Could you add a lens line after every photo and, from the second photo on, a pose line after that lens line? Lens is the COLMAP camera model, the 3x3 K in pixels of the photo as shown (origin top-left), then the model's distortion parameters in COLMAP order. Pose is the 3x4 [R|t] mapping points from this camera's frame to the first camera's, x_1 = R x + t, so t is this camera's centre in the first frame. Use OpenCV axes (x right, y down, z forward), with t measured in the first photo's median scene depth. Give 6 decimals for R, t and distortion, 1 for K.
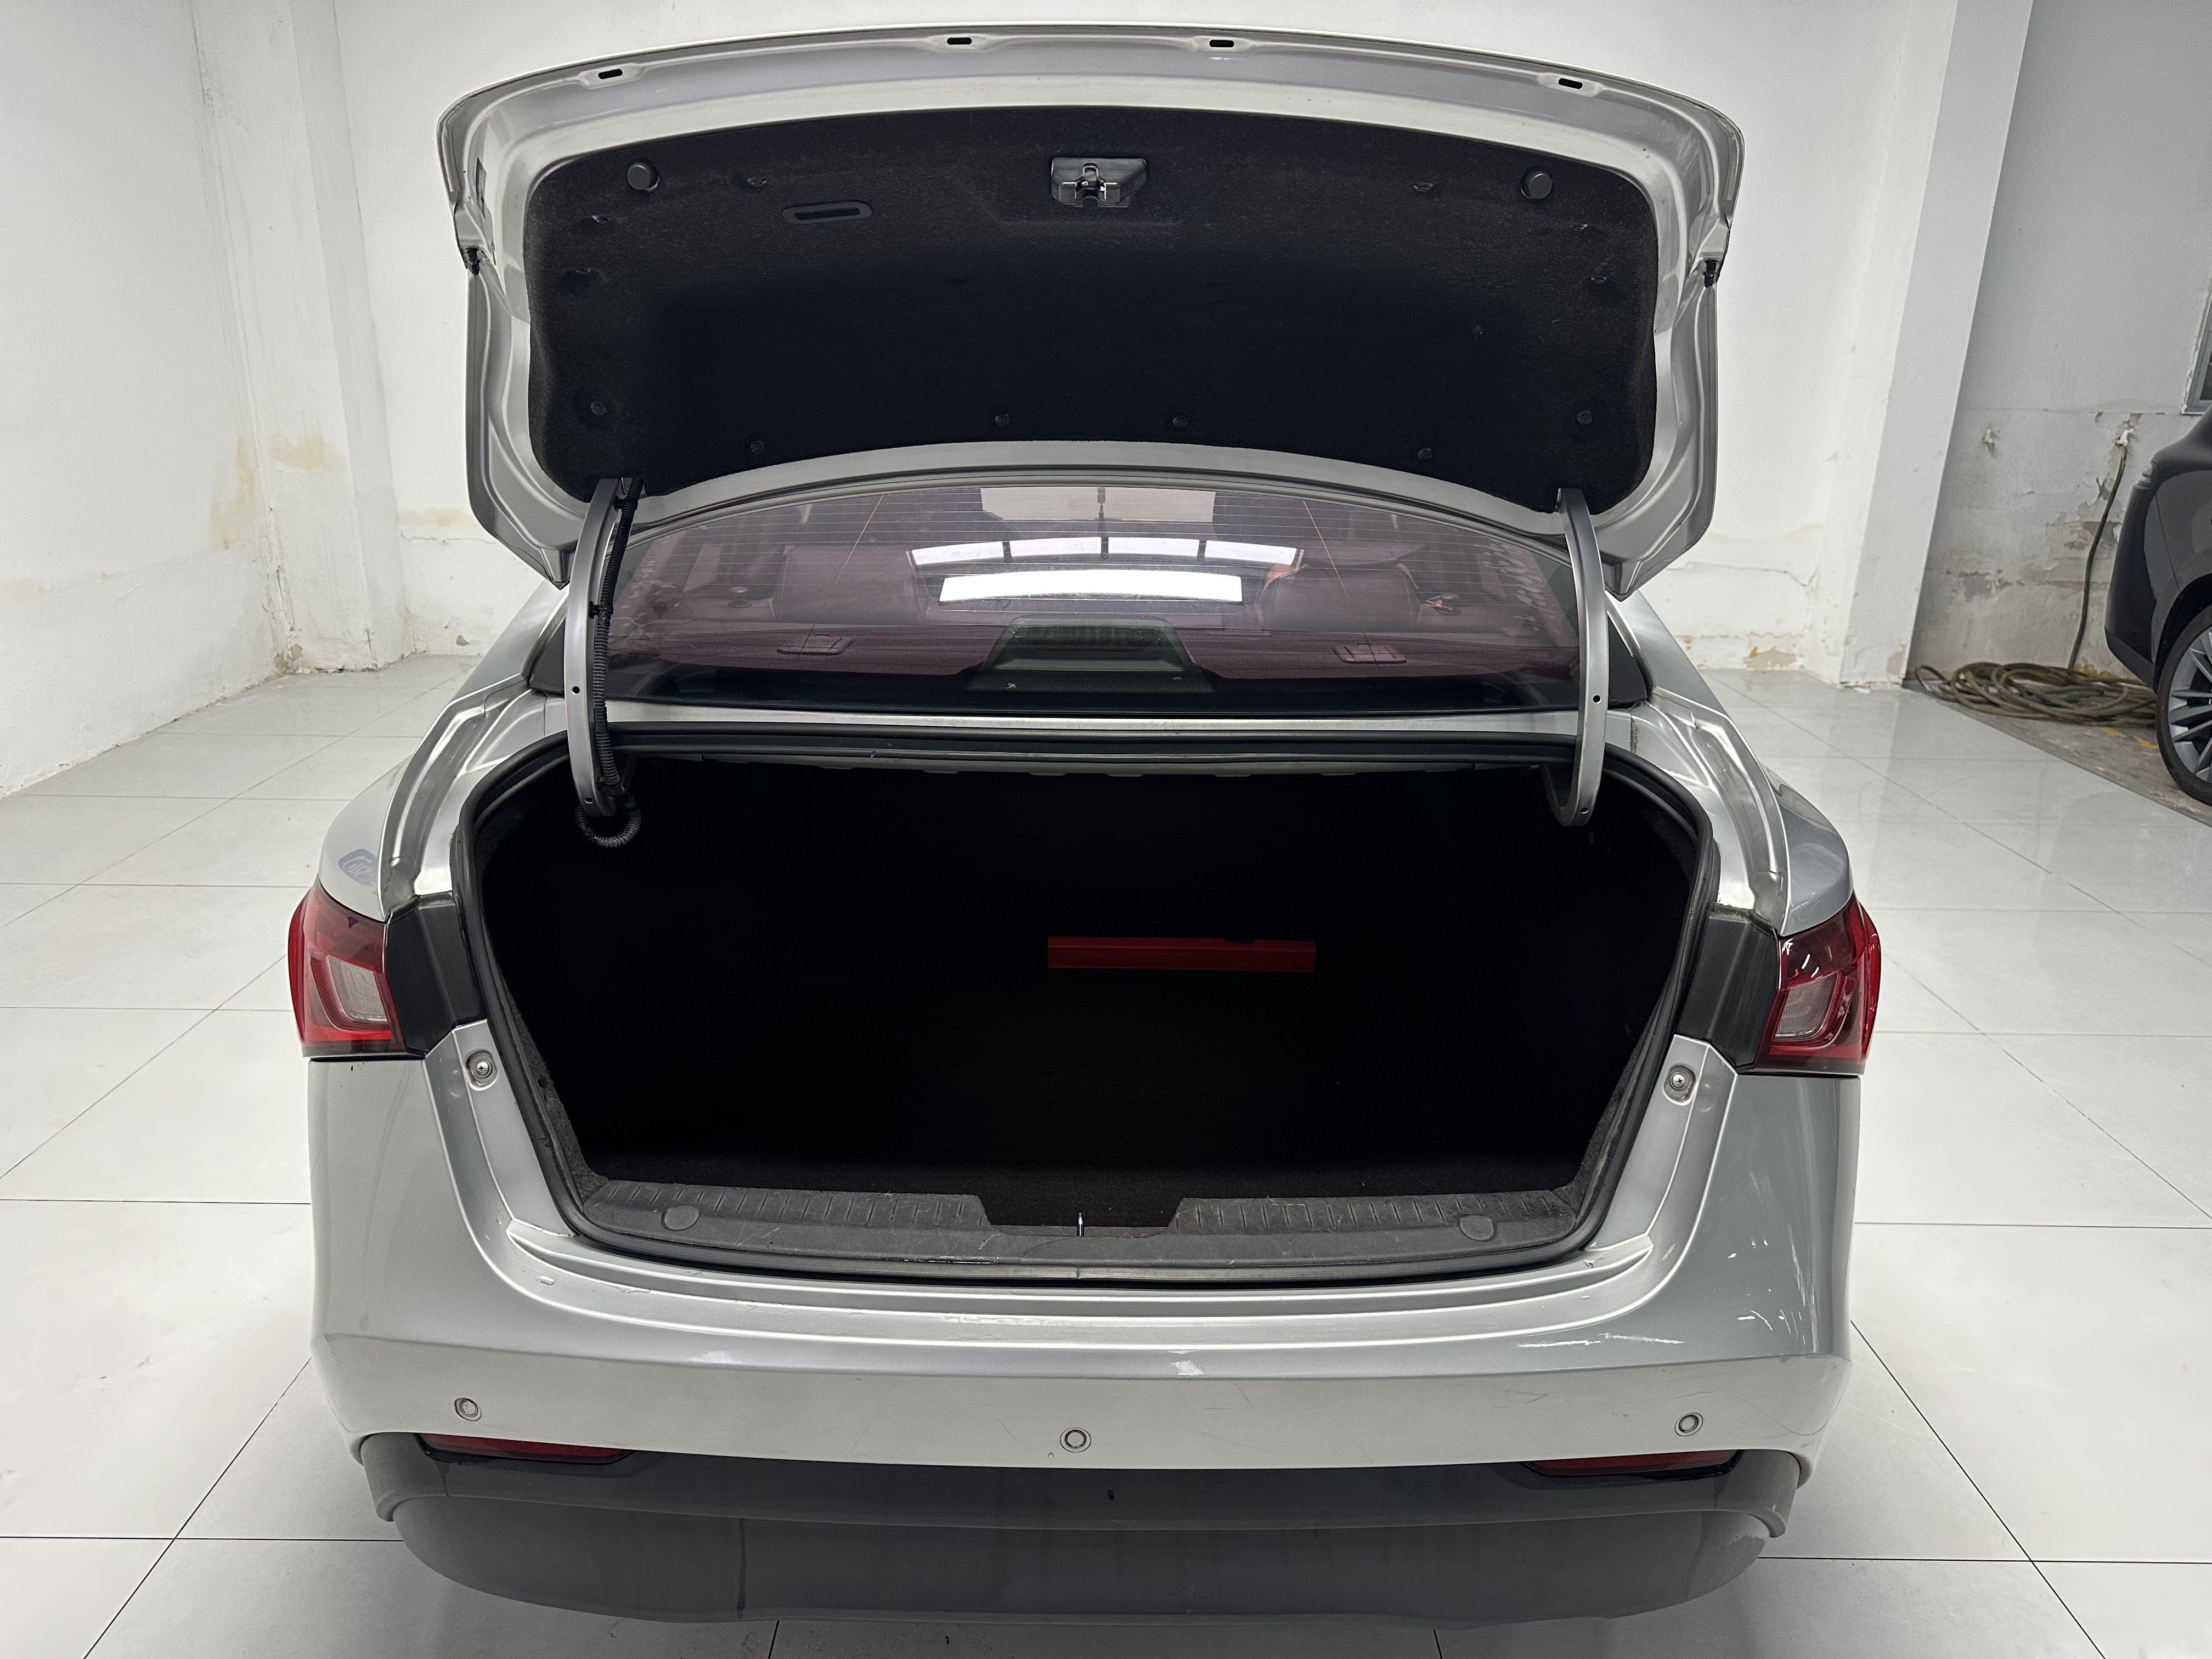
lens RADIAL K [[1513.6, 0, 1104.8], [0, 1513.6, 841.8], [0, 0, 1]] dist [0.076115, -0.081338]
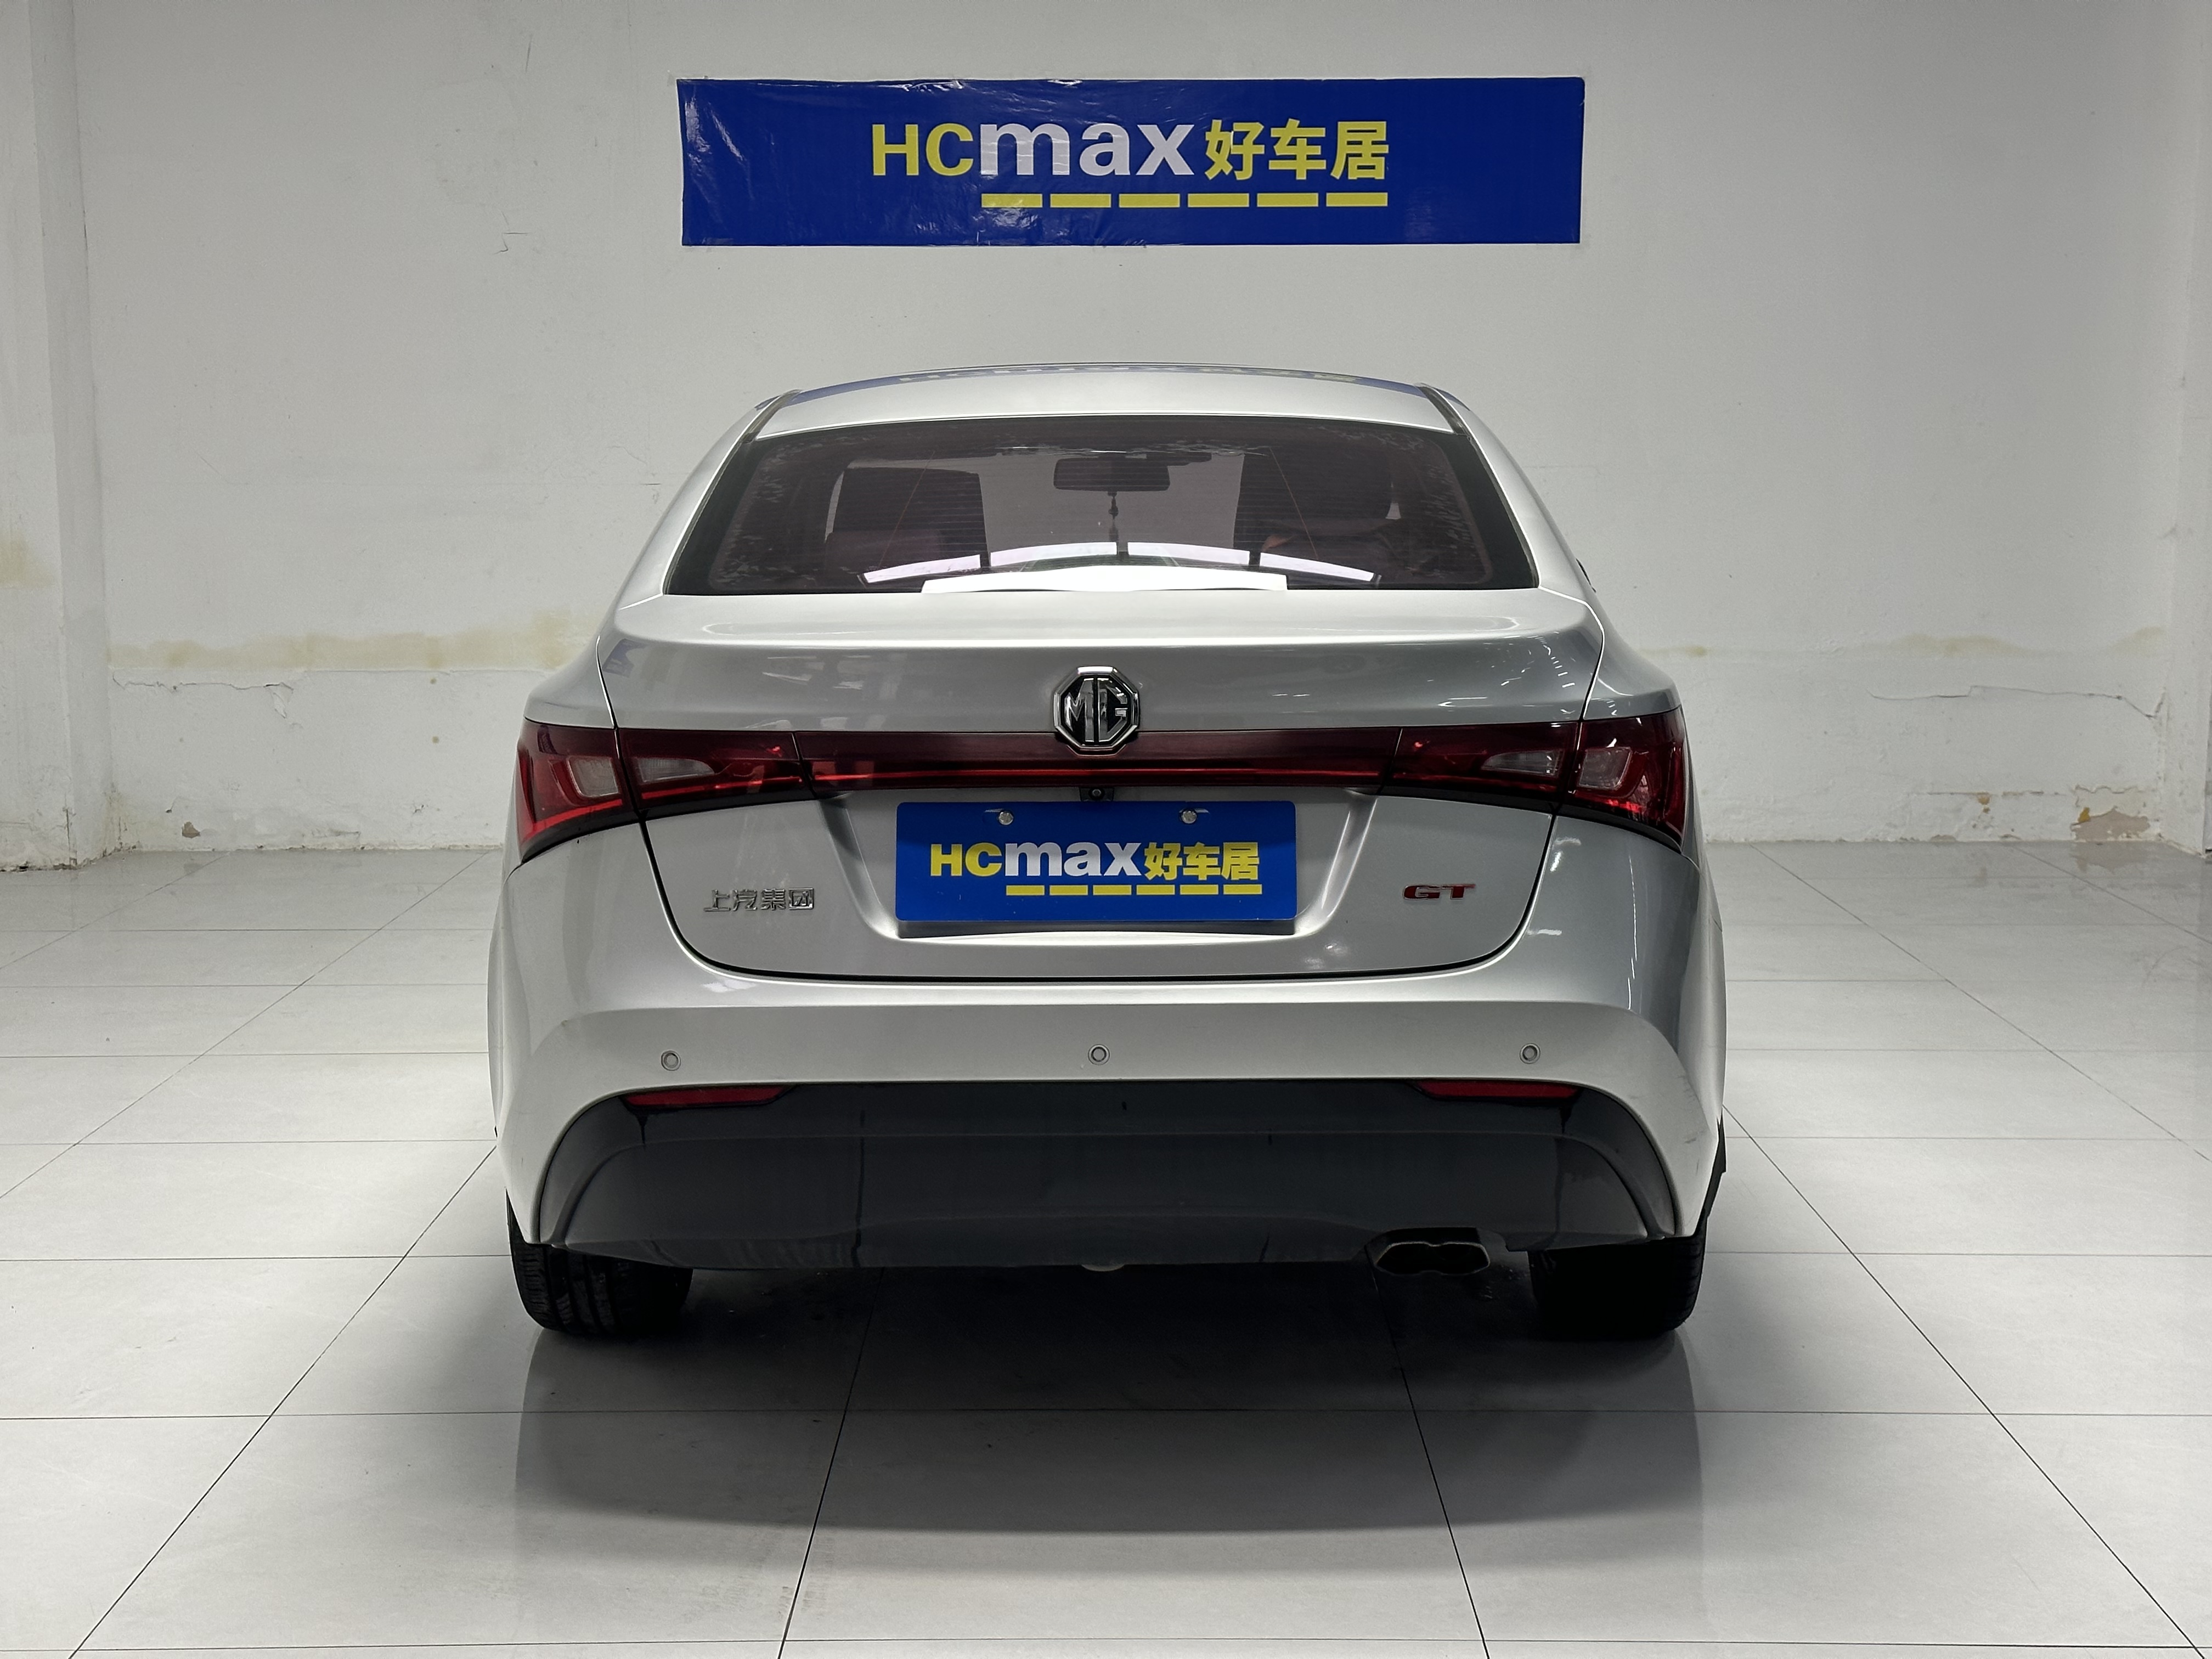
lens RADIAL K [[3058.3, 0, 1098.0], [0, 3058.3, 876.9], [0, 0, 1]] dist [0.024809, 0.753006]
pose [[0.999797, -0.014761, -0.013683, 0.004293], [0.012157, 0.984672, -0.173992, 0.138557], [0.016042, 0.173791, 0.984652, -0.358939]]
